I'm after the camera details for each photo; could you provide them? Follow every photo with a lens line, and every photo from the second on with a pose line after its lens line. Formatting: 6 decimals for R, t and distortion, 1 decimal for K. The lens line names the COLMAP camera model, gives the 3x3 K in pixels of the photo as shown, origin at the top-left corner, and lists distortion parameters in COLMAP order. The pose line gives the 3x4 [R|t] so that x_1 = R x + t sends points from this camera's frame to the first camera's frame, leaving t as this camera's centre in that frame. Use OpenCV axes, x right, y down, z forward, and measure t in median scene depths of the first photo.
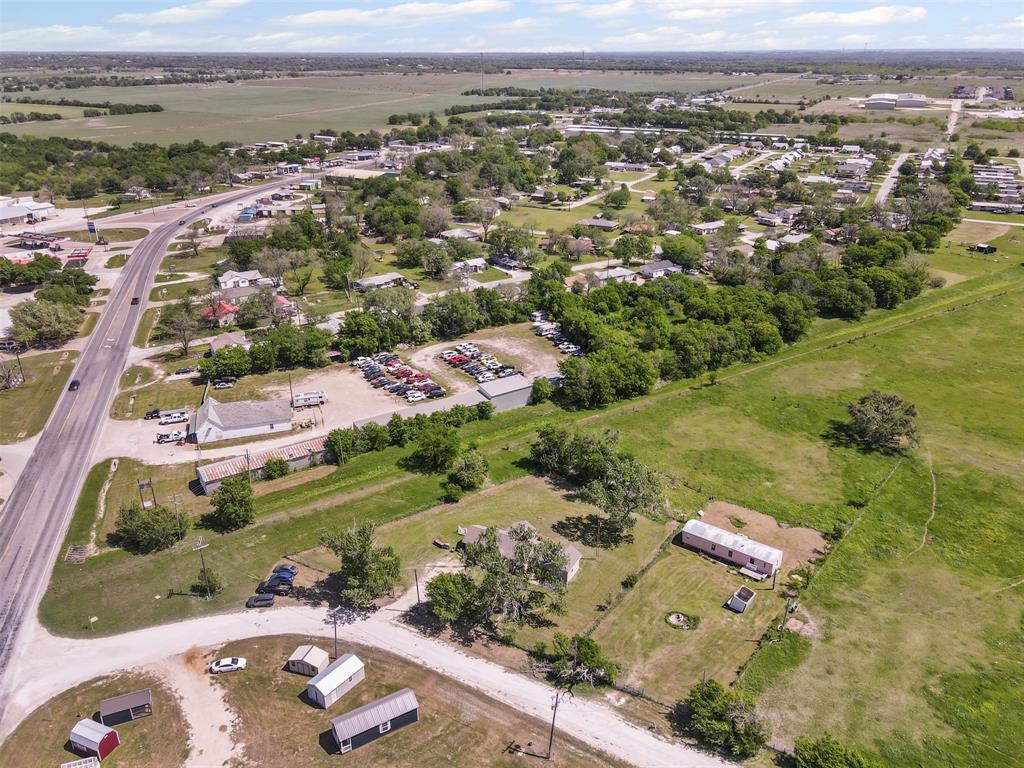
lens RADIAL K [[767.3, 0, 512.0], [0, 767.3, 384.0], [0, 0, 1]] dist [-0.002495, 0.041185]
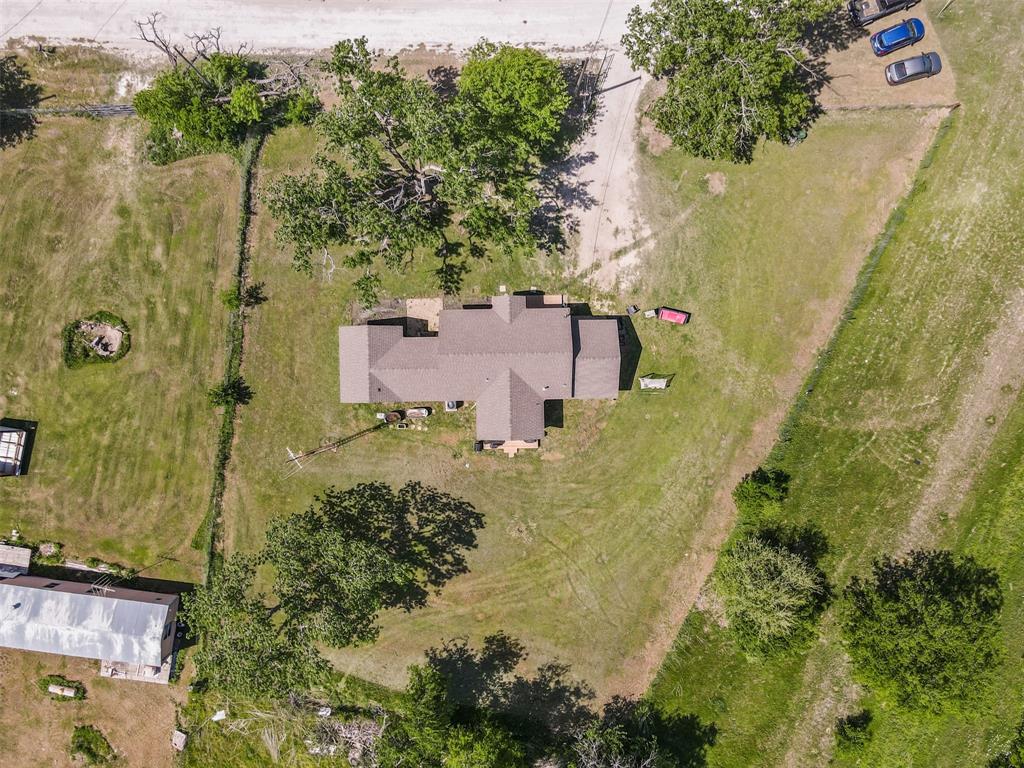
lens RADIAL K [[767.3, 0, 512.0], [0, 767.3, 384.0], [0, 0, 1]] dist [-0.002495, 0.041185]
pose [[-0.868410, 0.495844, -0.001668, 0.002869], [-0.199997, -0.347188, 0.916221, -0.185794], [0.453724, 0.795989, 0.400669, 0.838298]]
